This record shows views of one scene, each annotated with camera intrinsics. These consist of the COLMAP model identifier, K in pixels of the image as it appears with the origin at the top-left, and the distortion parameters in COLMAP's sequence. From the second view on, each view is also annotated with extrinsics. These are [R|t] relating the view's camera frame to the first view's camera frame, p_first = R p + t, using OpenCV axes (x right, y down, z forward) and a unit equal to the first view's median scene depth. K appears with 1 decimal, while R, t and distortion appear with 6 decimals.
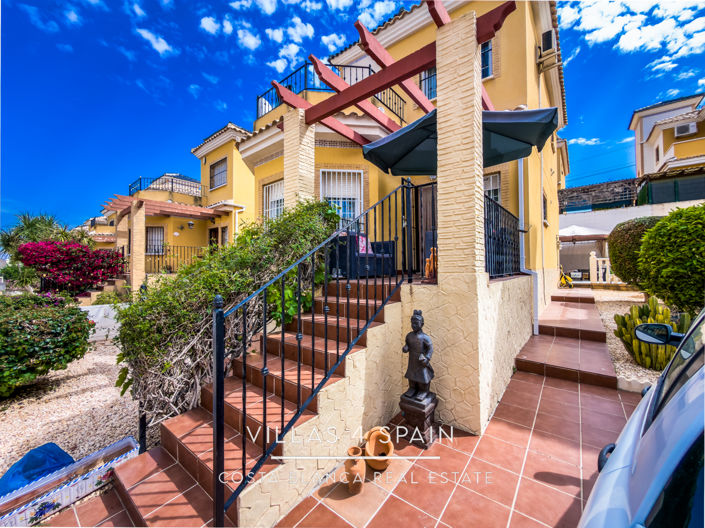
lens RADIAL K [[284.3, 0, 353.3], [0, 284.3, 279.6], [0, 0, 1]] dist [0.002243, -0.000269]
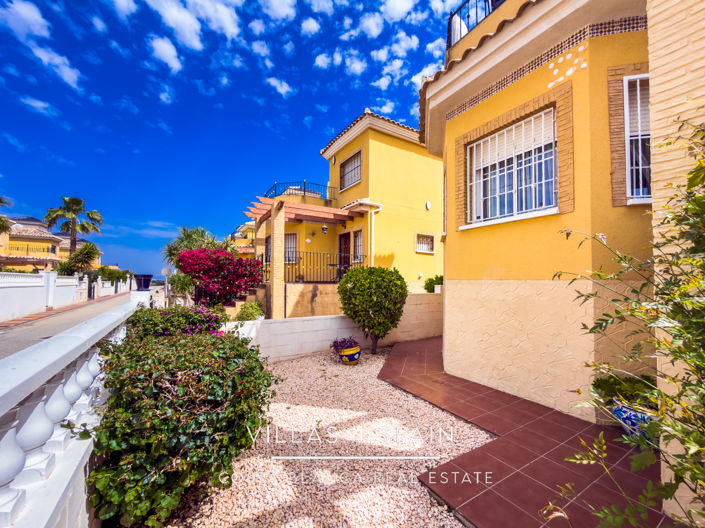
lens RADIAL K [[288.9, 0, 351.7], [0, 288.9, 277.4], [0, 0, 1]] dist [0.000643, 0.000322]
pose [[0.944619, 0.006184, -0.328112, -0.260322], [-0.023390, 0.998548, -0.048518, 0.001912], [0.327336, 0.053505, 0.943392, 0.235818]]
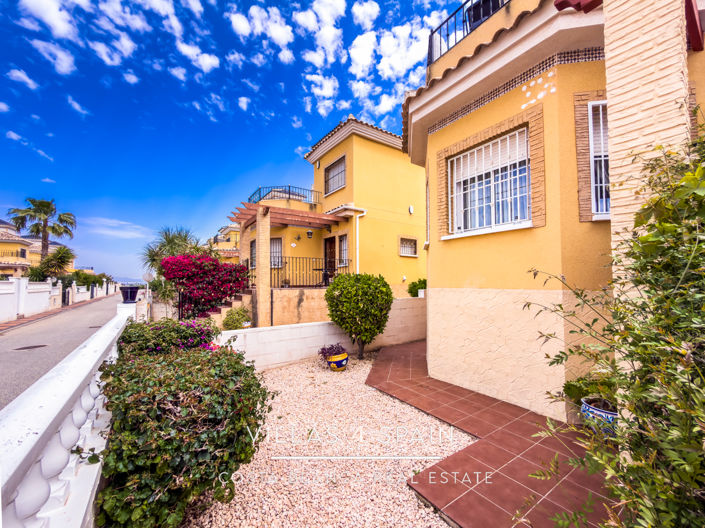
lens RADIAL K [[287.9, 0, 351.1], [0, 287.9, 277.7], [0, 0, 1]] dist [-0.000098, 0.000303]
pose [[0.960249, -0.003526, -0.279124, -0.260891], [-0.011539, 0.998564, -0.052311, -0.009779], [0.278907, 0.053453, 0.958829, 0.223017]]
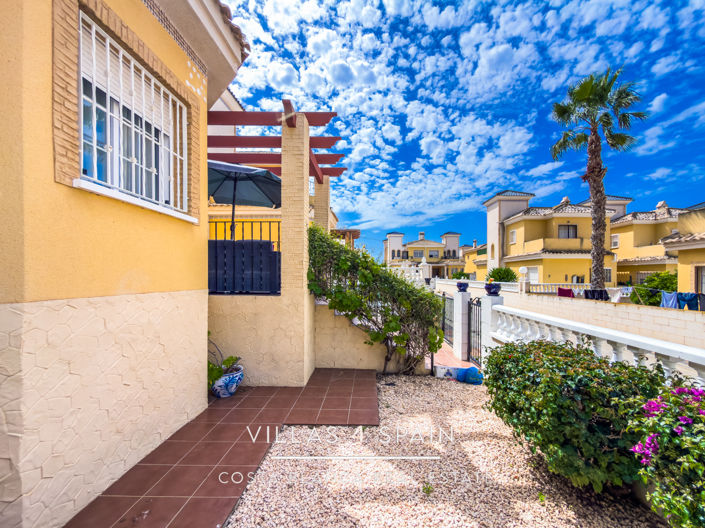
lens RADIAL K [[285.9, 0, 362.7], [0, 285.9, 267.9], [0, 0, 1]] dist [0.000934, -0.000005]
pose [[-0.623020, 0.022982, 0.781868, -0.559673], [0.027249, 0.999599, -0.007669, -0.038112], [-0.781731, 0.016527, -0.623397, 0.727335]]
